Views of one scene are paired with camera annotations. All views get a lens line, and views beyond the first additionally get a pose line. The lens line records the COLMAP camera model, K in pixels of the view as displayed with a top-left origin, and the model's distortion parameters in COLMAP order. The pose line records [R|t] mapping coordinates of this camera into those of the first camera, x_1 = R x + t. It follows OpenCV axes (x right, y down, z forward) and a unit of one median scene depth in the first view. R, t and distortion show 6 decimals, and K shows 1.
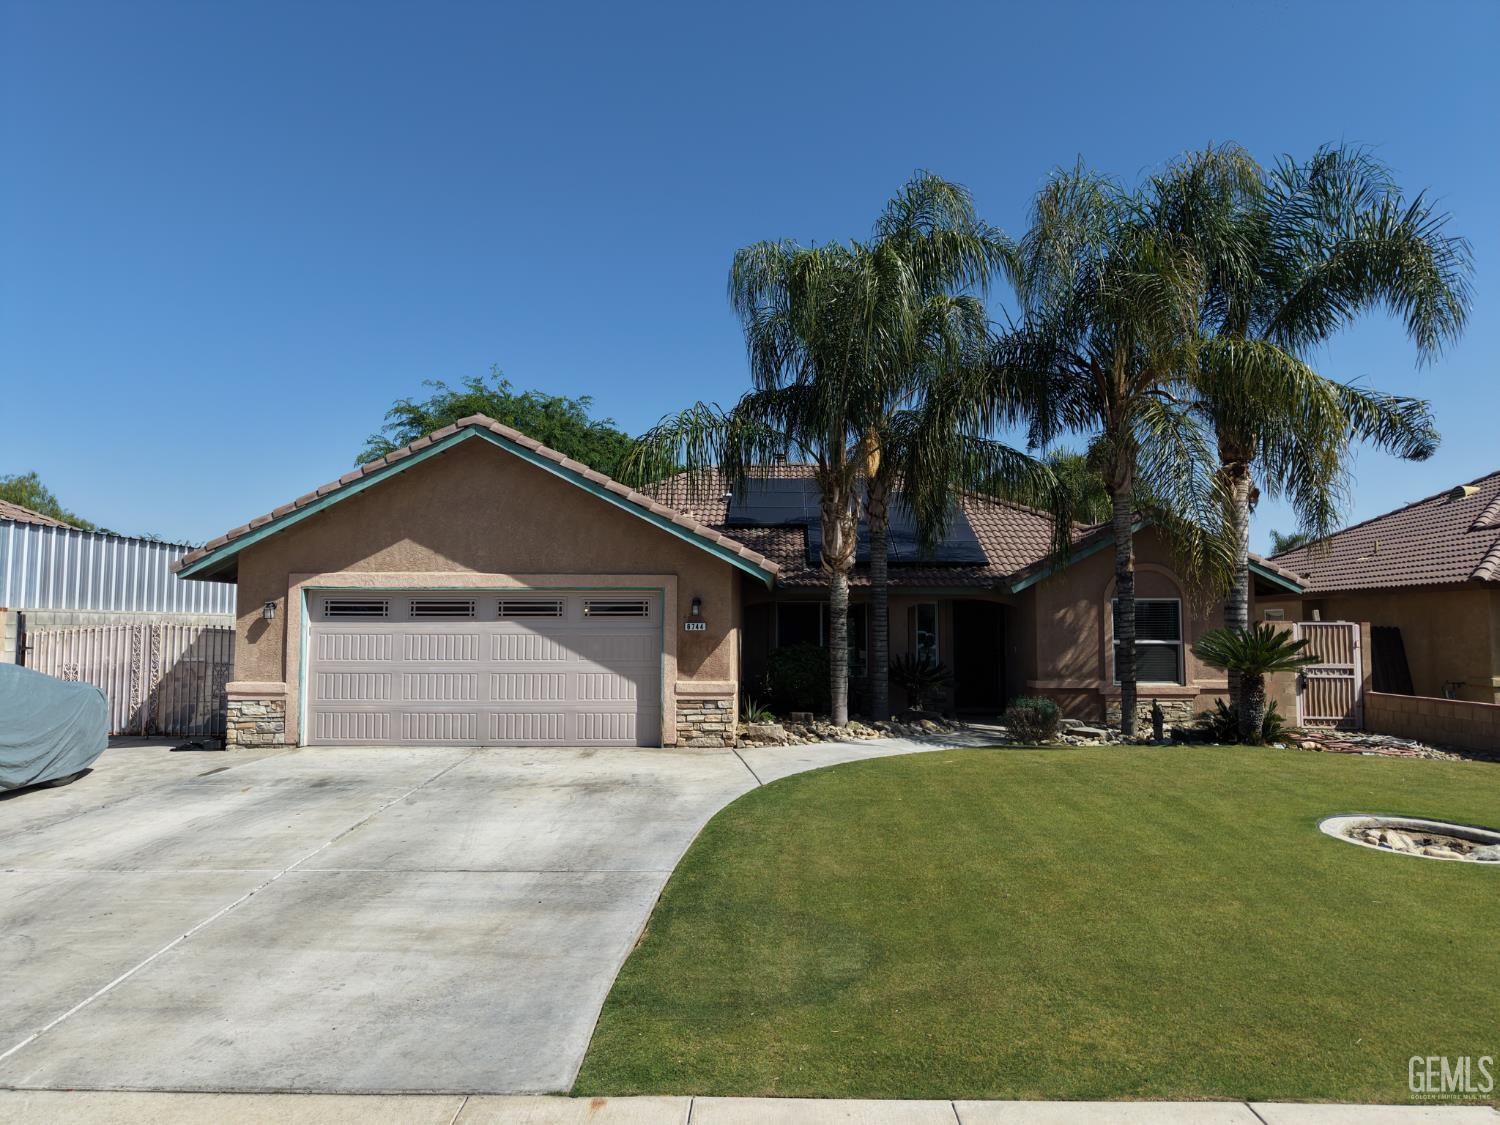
lens RADIAL K [[1039.2, 0, 749.6], [0, 1039.2, 559.8], [0, 0, 1]] dist [-0.006275, -0.001971]
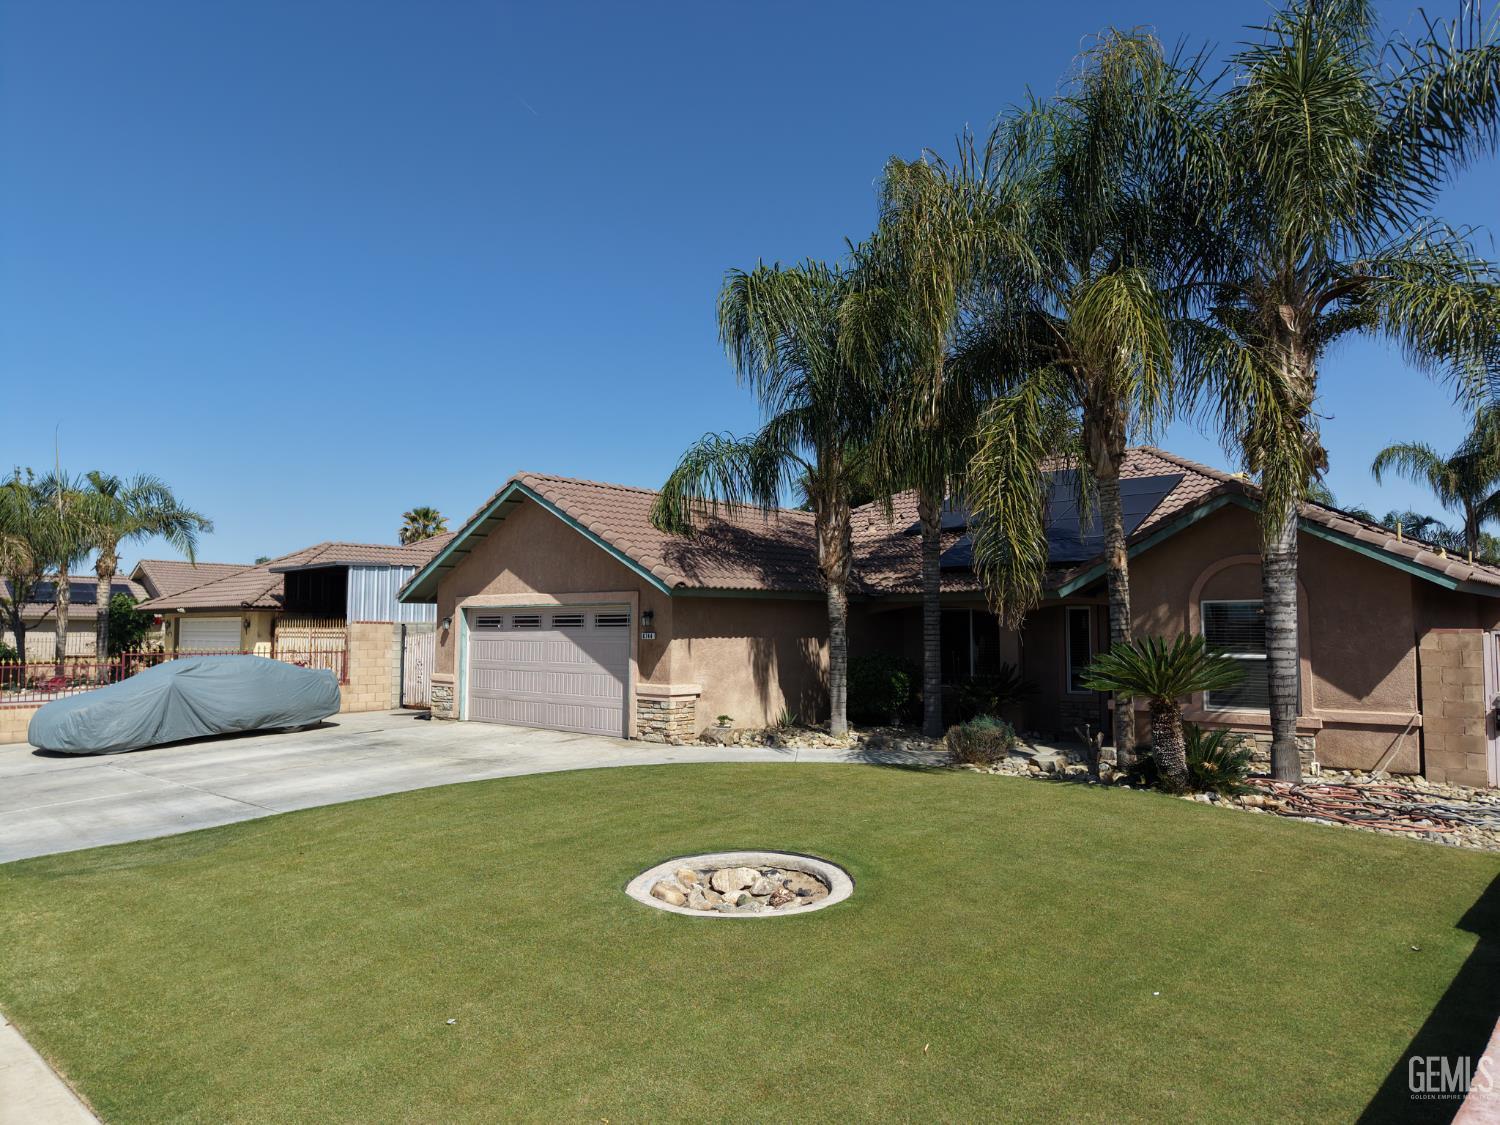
lens RADIAL K [[1039.2, 0, 749.2], [0, 1039.2, 560.9], [0, 0, 1]] dist [-0.006275, -0.001971]
pose [[0.739332, -0.044337, -0.671880, 0.794097], [0.043757, 0.998884, -0.017766, 0.006752], [0.671918, -0.016265, 0.740447, 0.226639]]
